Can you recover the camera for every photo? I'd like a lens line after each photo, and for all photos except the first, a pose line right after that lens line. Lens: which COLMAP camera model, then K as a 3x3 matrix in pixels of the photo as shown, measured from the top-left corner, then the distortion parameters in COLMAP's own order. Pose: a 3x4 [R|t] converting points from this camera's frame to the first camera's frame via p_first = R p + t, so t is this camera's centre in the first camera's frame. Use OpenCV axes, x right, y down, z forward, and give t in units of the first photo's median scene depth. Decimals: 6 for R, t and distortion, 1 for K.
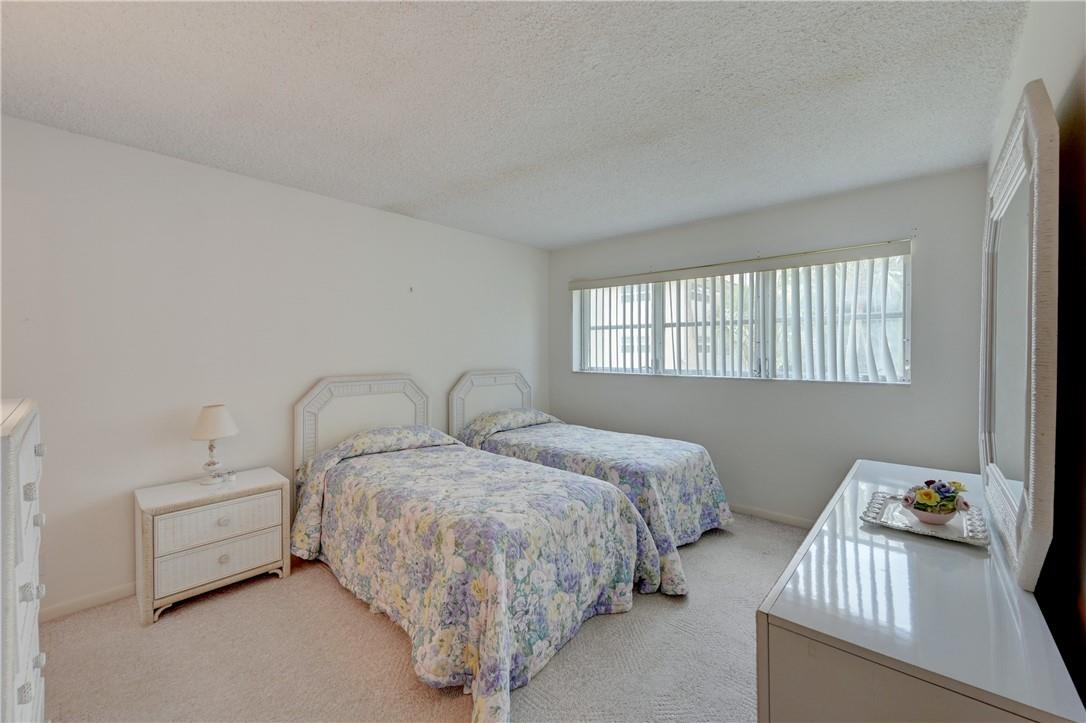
lens RADIAL K [[443.7, 0, 543.0], [0, 443.7, 361.5], [0, 0, 1]] dist [-0.110960, 0.000018]
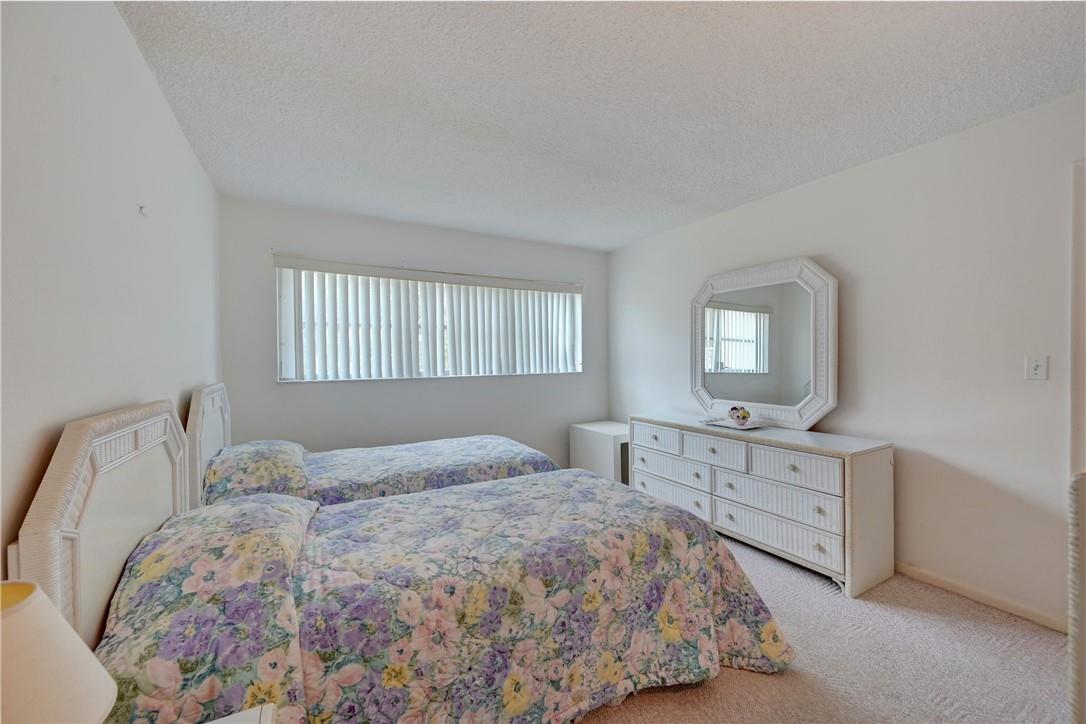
lens RADIAL K [[430.1, 0, 543.0], [0, 430.1, 362.0], [0, 0, 1]] dist [0.001218, 0.000127]
pose [[0.351531, -0.030390, 0.935683, -0.898971], [0.031710, 0.999286, 0.020543, -0.030125], [-0.935639, 0.022449, 0.352243, 0.654405]]
